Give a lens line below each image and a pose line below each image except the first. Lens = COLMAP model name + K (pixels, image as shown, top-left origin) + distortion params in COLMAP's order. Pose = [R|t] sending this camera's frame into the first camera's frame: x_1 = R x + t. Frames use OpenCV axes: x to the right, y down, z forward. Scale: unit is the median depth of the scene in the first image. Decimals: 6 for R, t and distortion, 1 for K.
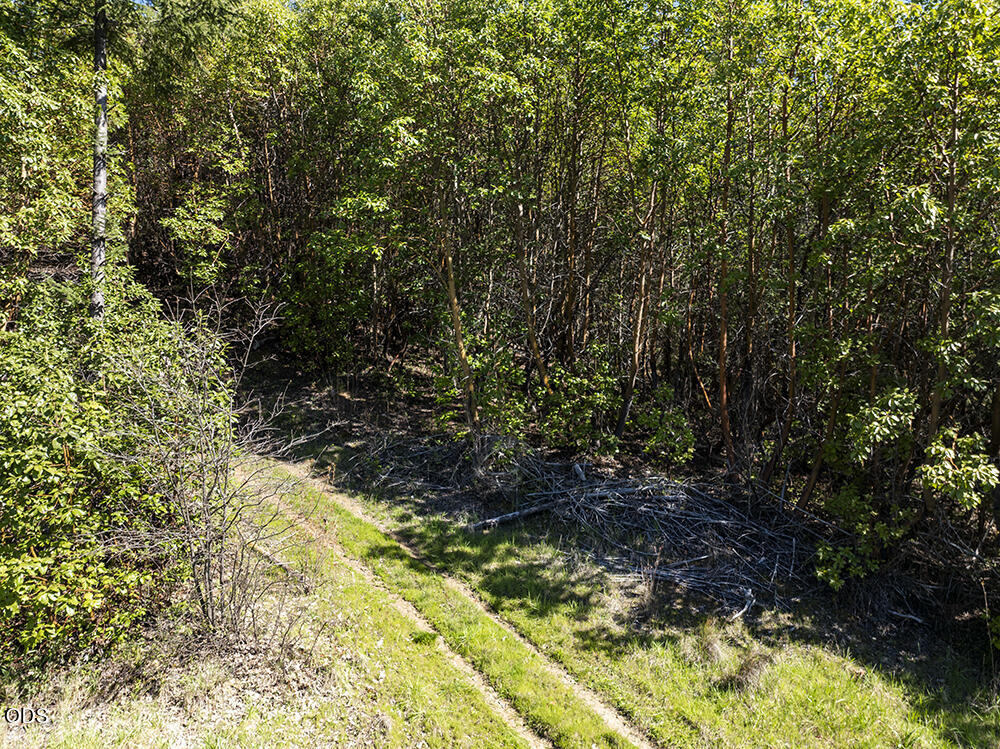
lens RADIAL K [[709.0, 0, 499.9], [0, 709.0, 375.2], [0, 0, 1]] dist [-0.007261, -0.002498]
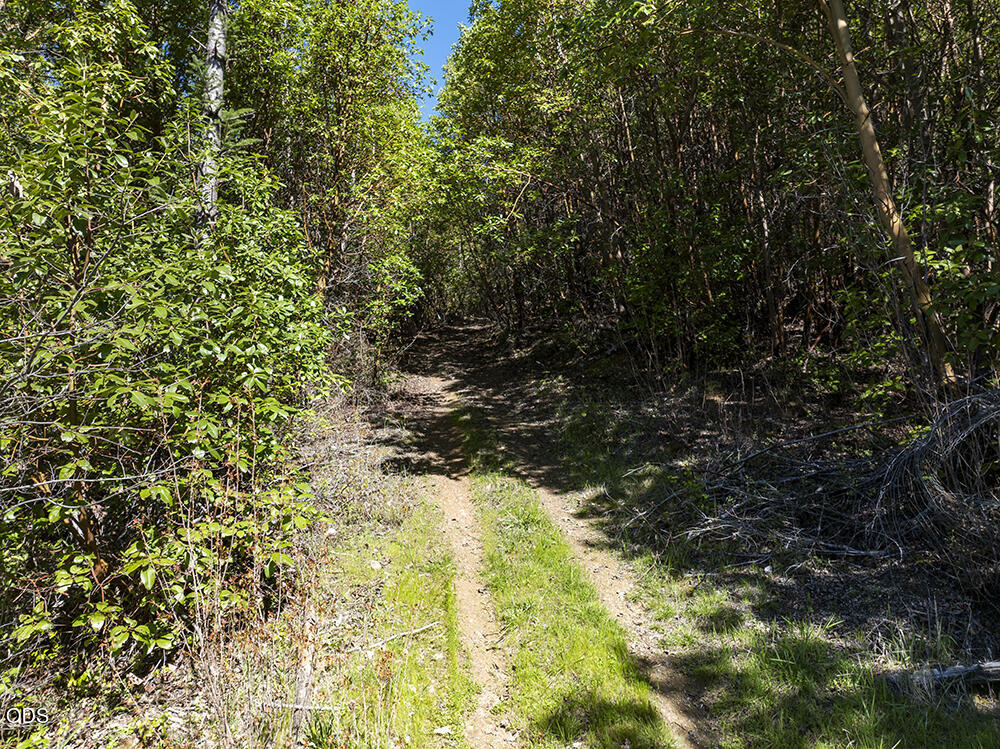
lens RADIAL K [[709.0, 0, 501.7], [0, 709.0, 373.1], [0, 0, 1]] dist [-0.007261, -0.002498]
pose [[0.782975, -0.097460, -0.614371, 0.015967], [0.025426, 0.991839, -0.124935, 0.113895], [0.621533, 0.082200, 0.779063, 0.618108]]
